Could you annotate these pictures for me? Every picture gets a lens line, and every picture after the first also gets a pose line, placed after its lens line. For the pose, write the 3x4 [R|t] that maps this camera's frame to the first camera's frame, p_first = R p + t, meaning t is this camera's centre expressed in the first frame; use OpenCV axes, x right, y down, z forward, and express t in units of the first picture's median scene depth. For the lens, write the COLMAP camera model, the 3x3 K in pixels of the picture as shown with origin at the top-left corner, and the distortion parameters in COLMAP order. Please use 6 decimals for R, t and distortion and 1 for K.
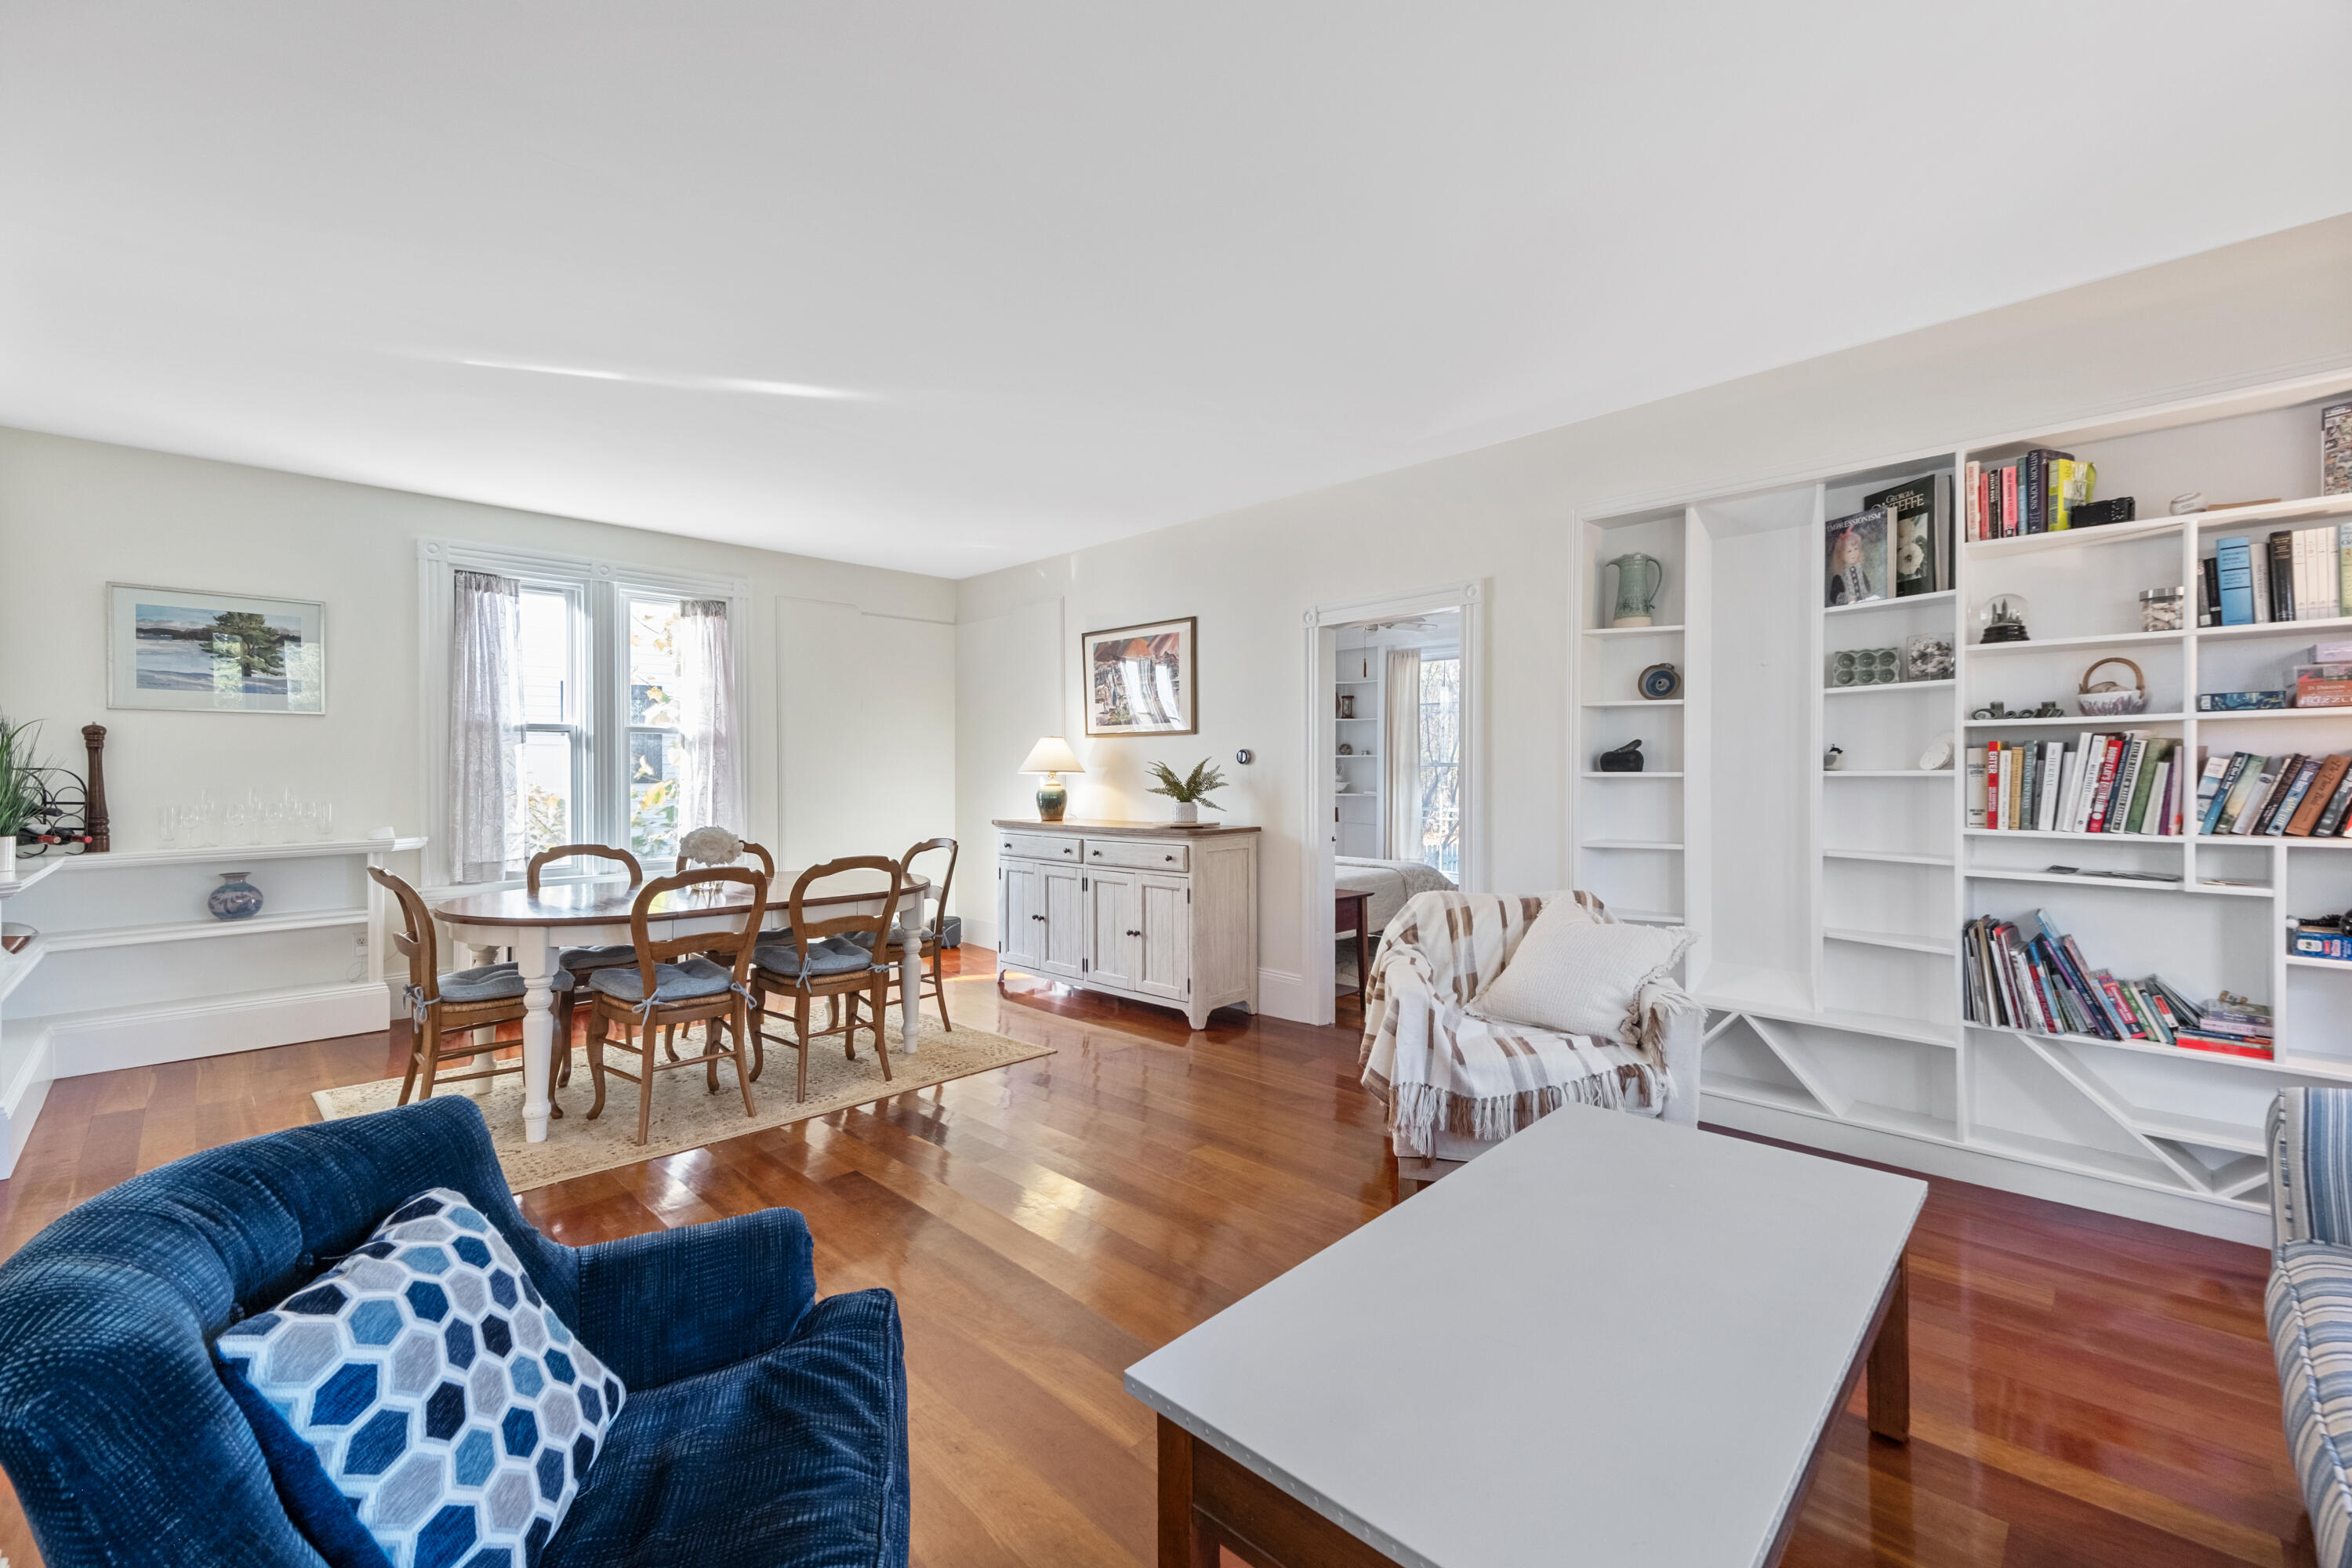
lens RADIAL K [[952.8, 0, 1193.0], [0, 952.8, 778.7], [0, 0, 1]] dist [0.022513, -0.007043]
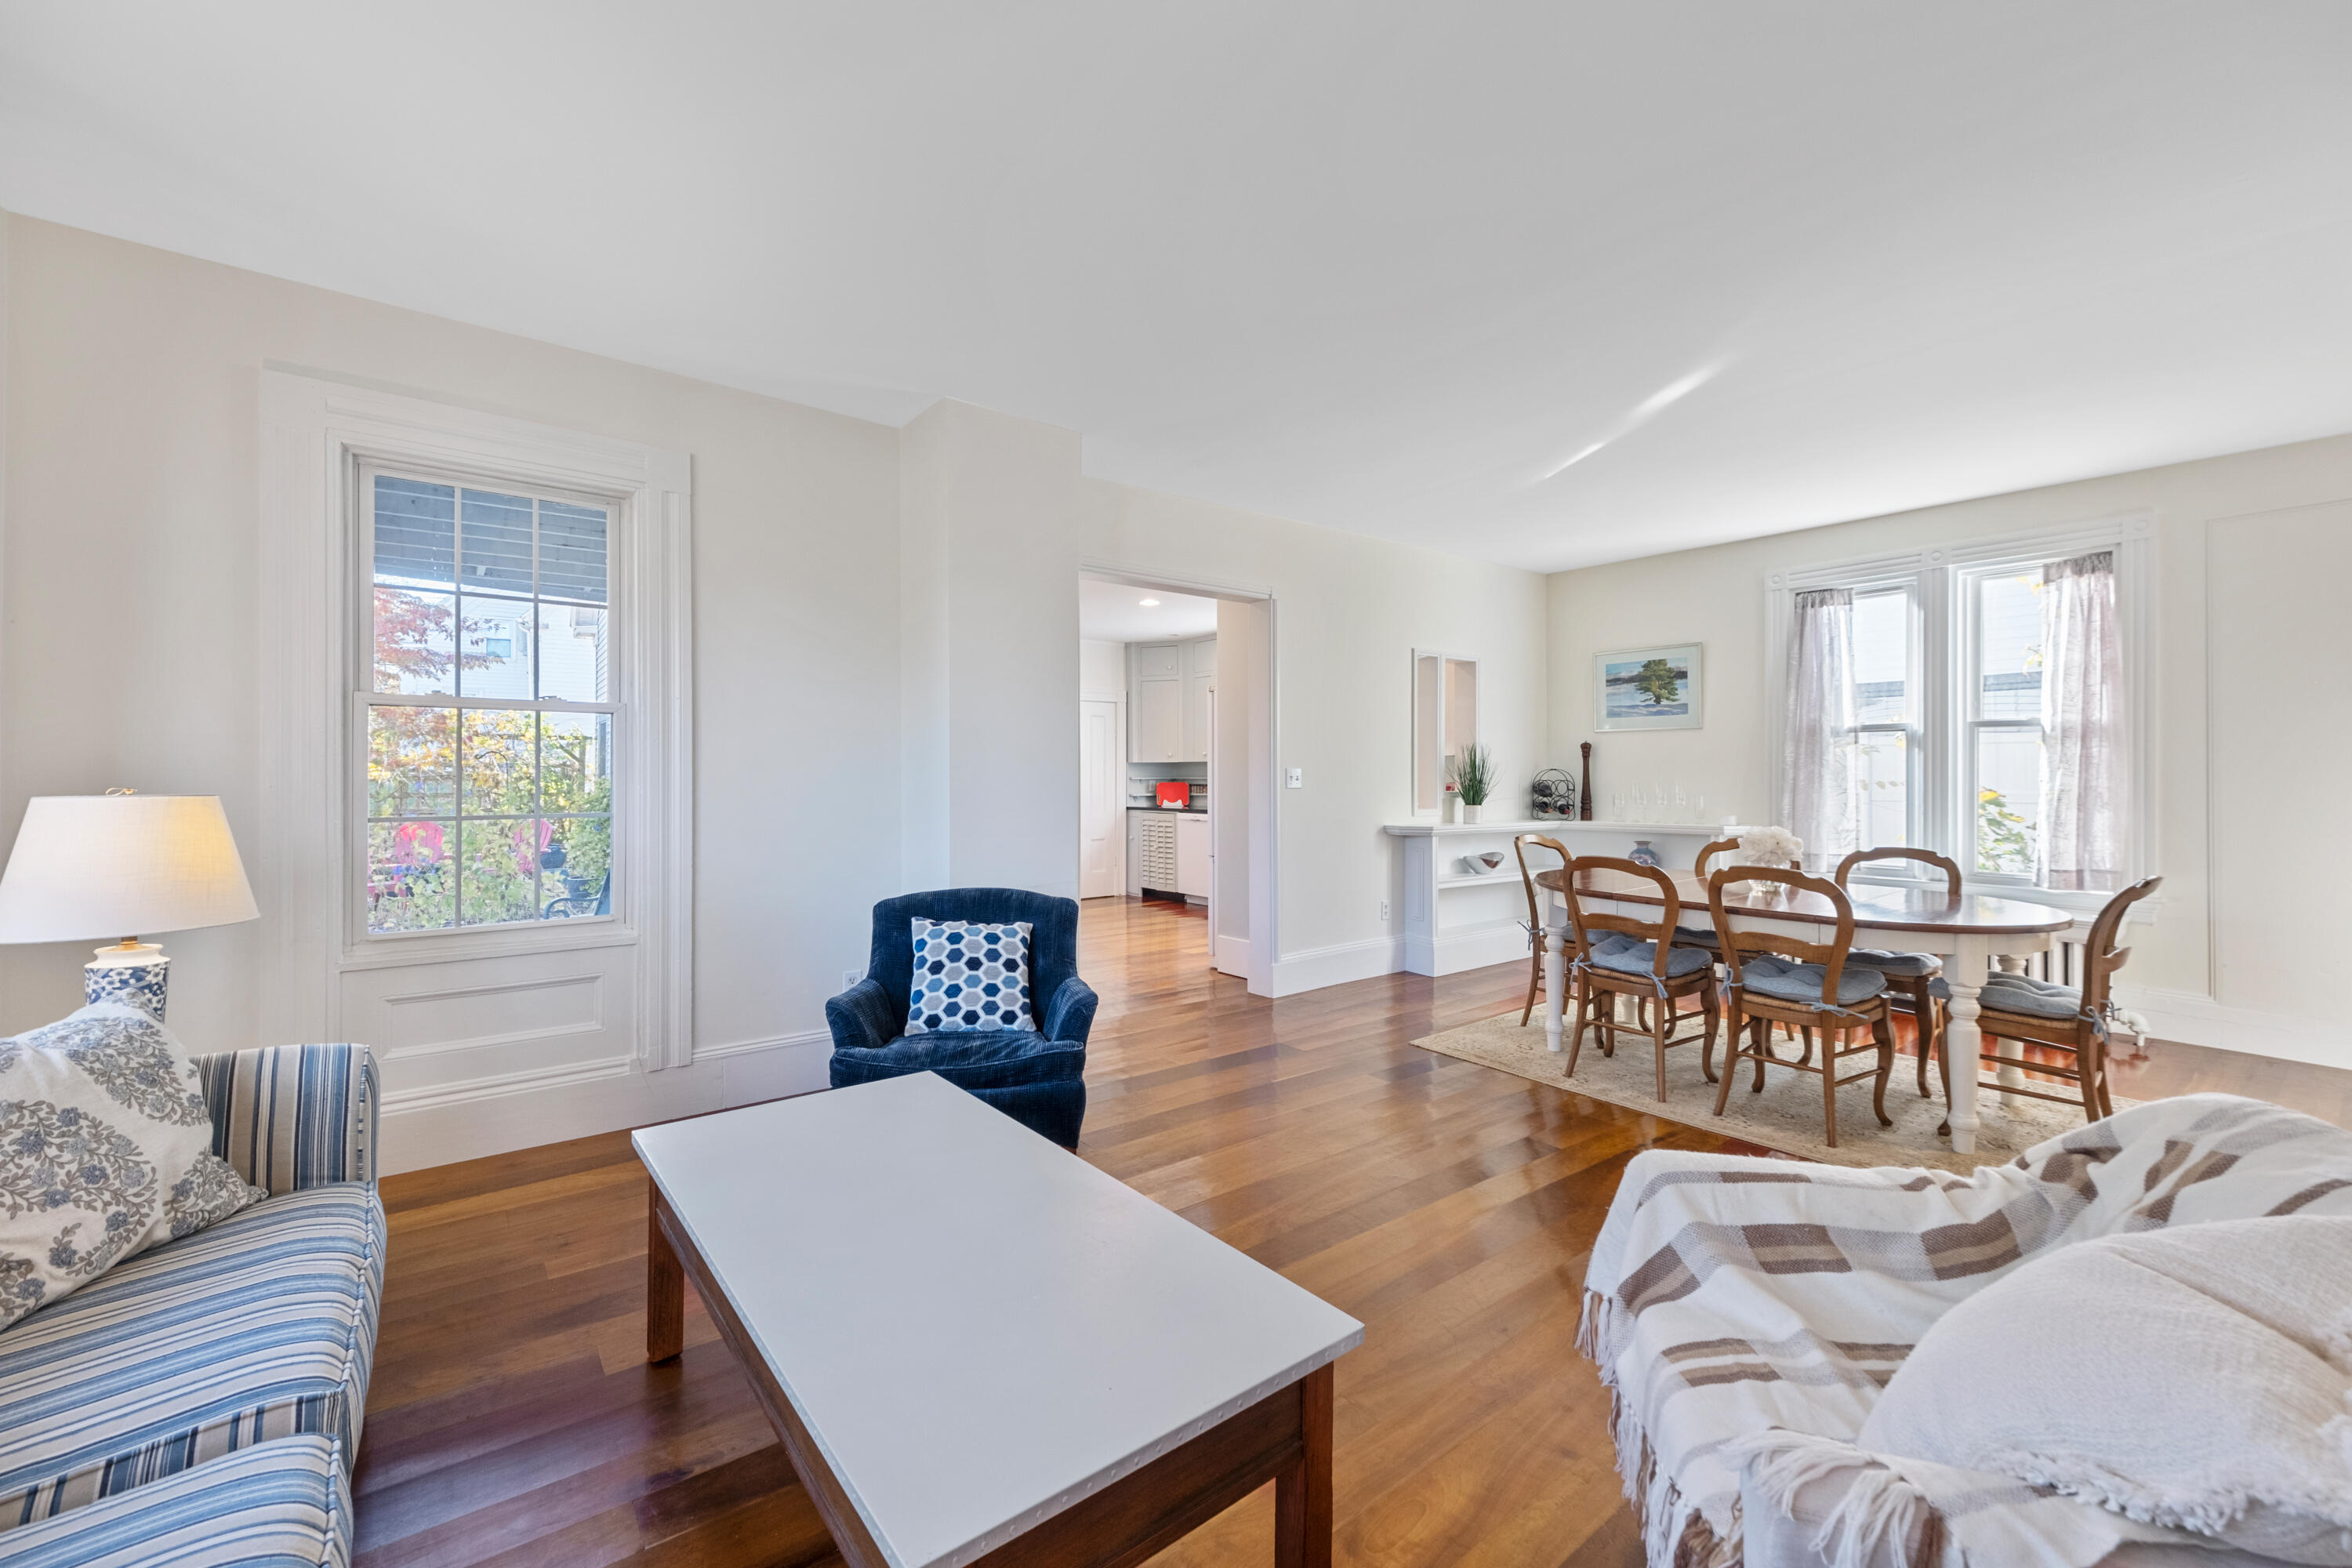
lens RADIAL K [[952.8, 0, 1193.0], [0, 952.8, 778.7], [0, 0, 1]] dist [0.022513, -0.007043]
pose [[-0.111513, 0.007571, -0.993734, 0.583426], [-0.010614, 0.999905, 0.008809, -0.001765], [0.993706, 0.011530, -0.111422, 0.563999]]
